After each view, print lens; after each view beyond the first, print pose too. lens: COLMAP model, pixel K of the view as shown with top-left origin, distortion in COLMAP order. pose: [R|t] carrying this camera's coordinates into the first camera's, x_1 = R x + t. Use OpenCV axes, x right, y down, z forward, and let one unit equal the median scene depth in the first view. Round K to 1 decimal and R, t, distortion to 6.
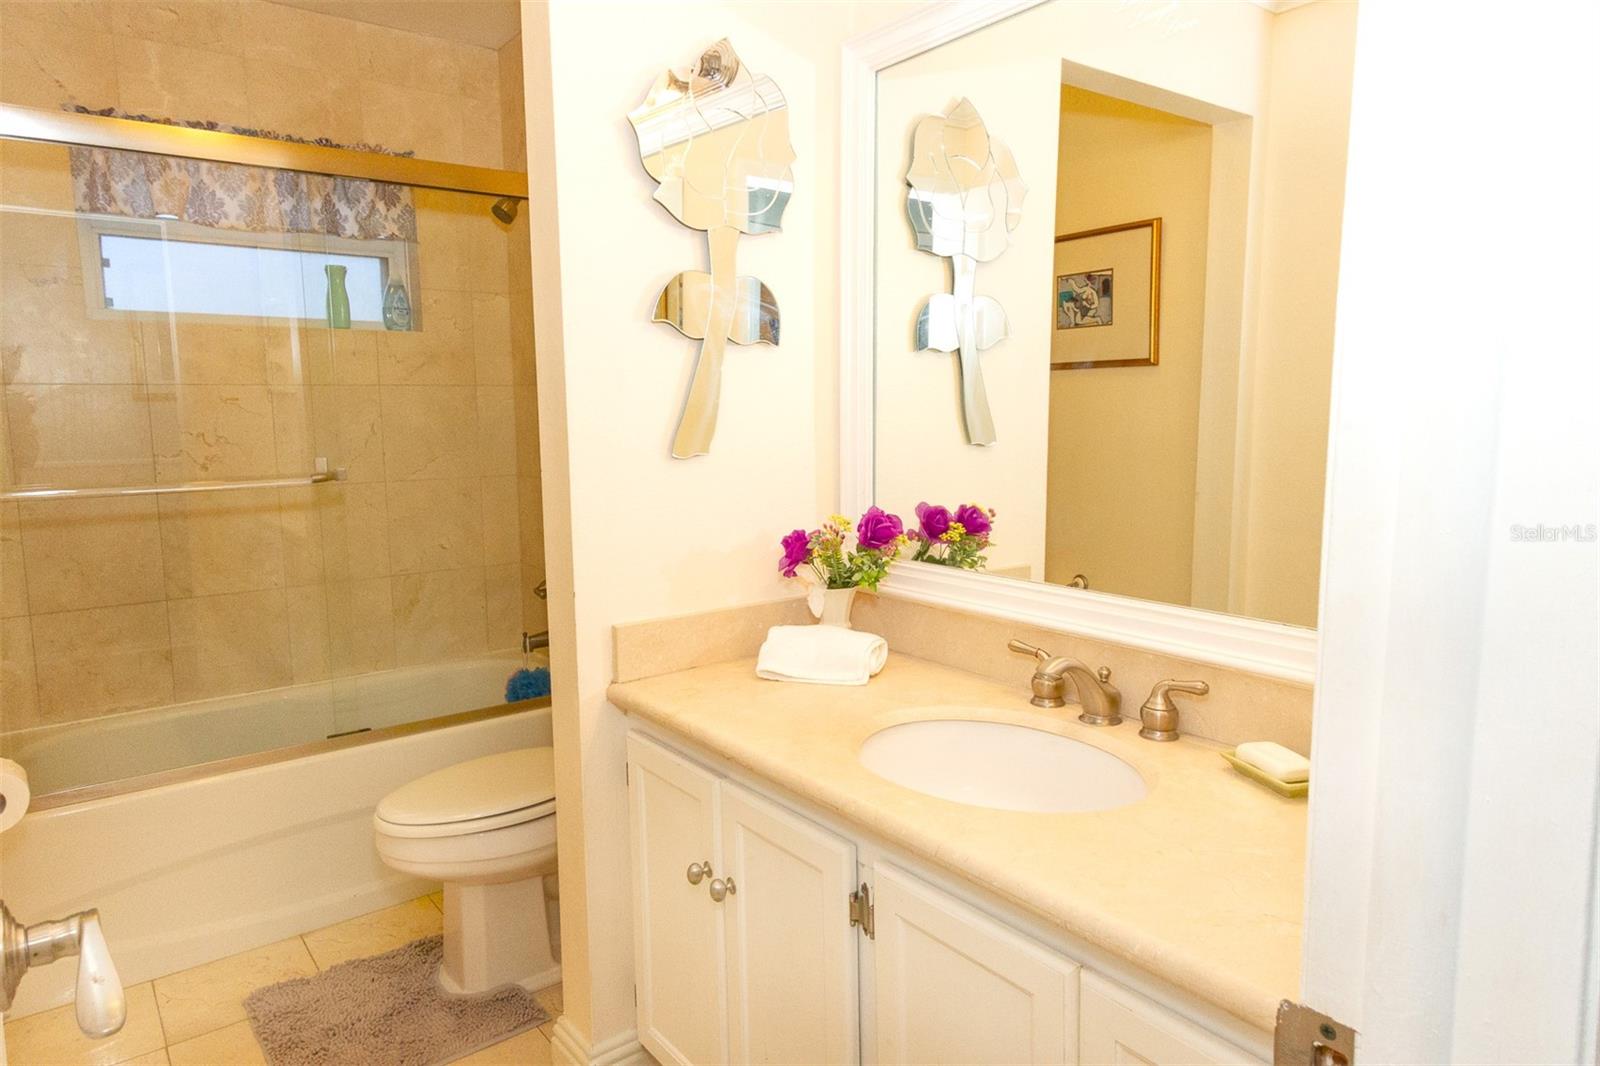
lens RADIAL K [[1006.8, 0, 795.8], [0, 1006.8, 528.7], [0, 0, 1]] dist [0.030274, -0.002568]
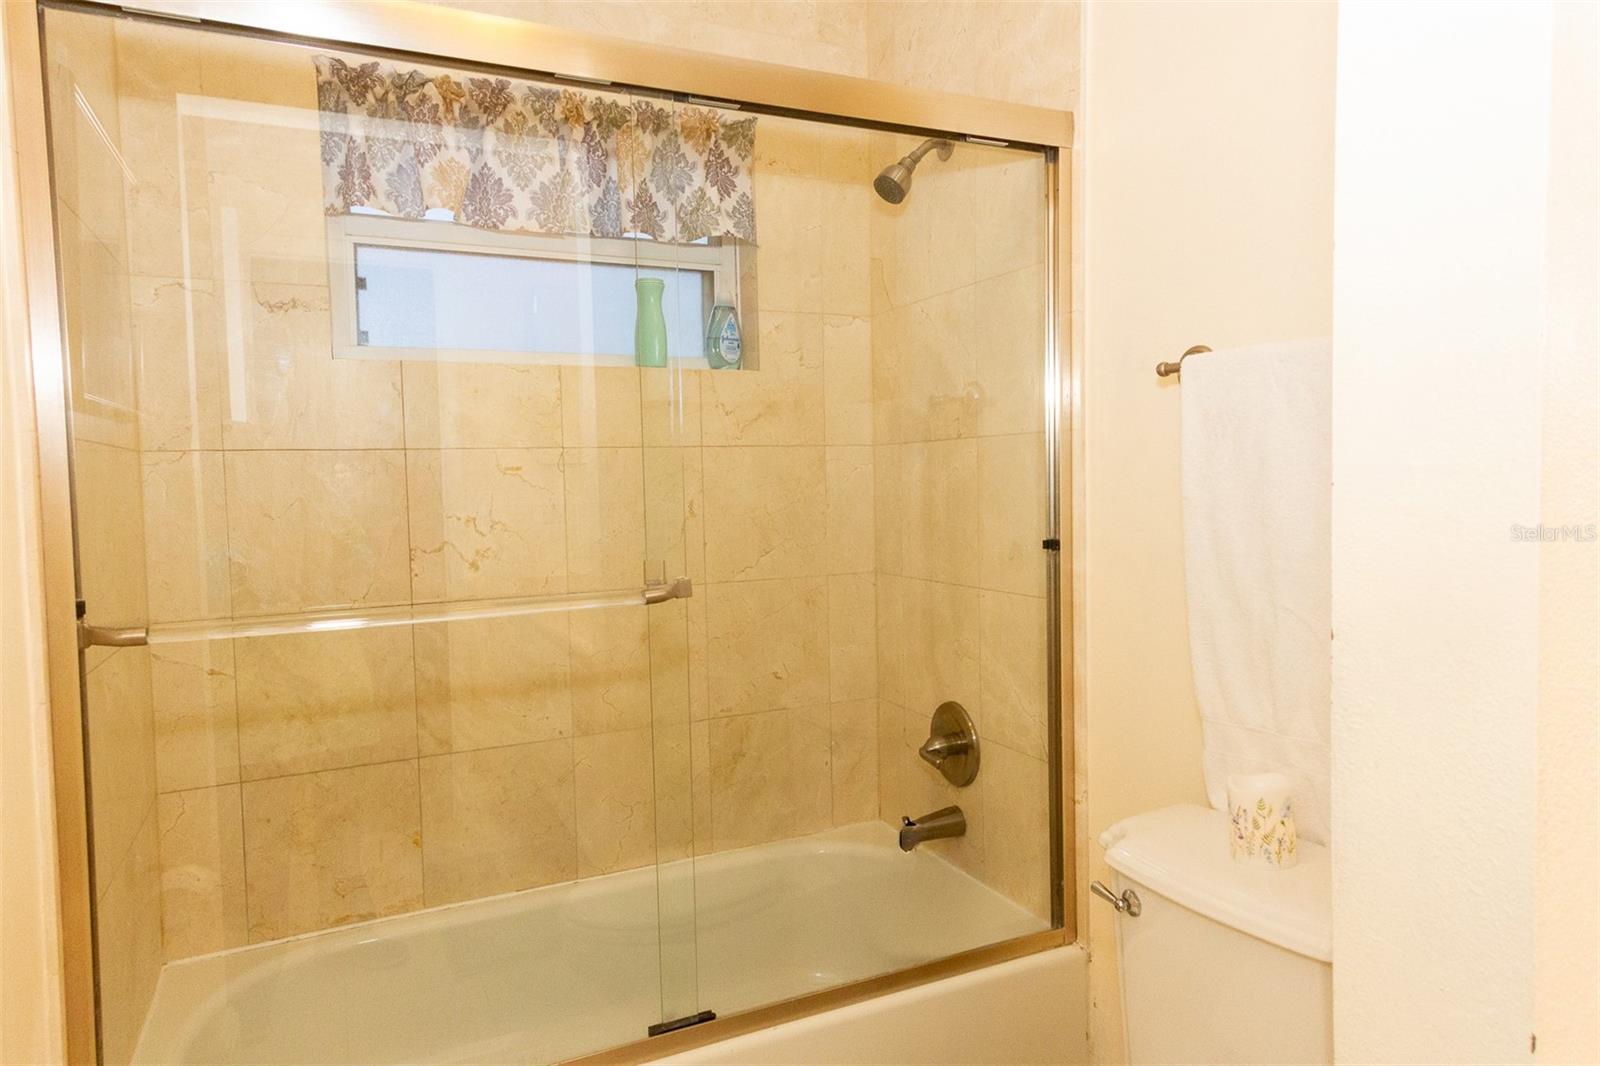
lens RADIAL K [[1006.8, 0, 802.0], [0, 1006.8, 534.2], [0, 0, 1]] dist [0.030274, -0.002568]
pose [[0.979637, -0.001396, -0.200773, -0.215518], [-0.011778, 0.997854, -0.064411, -0.039036], [0.200432, 0.065464, 0.977518, 0.355123]]
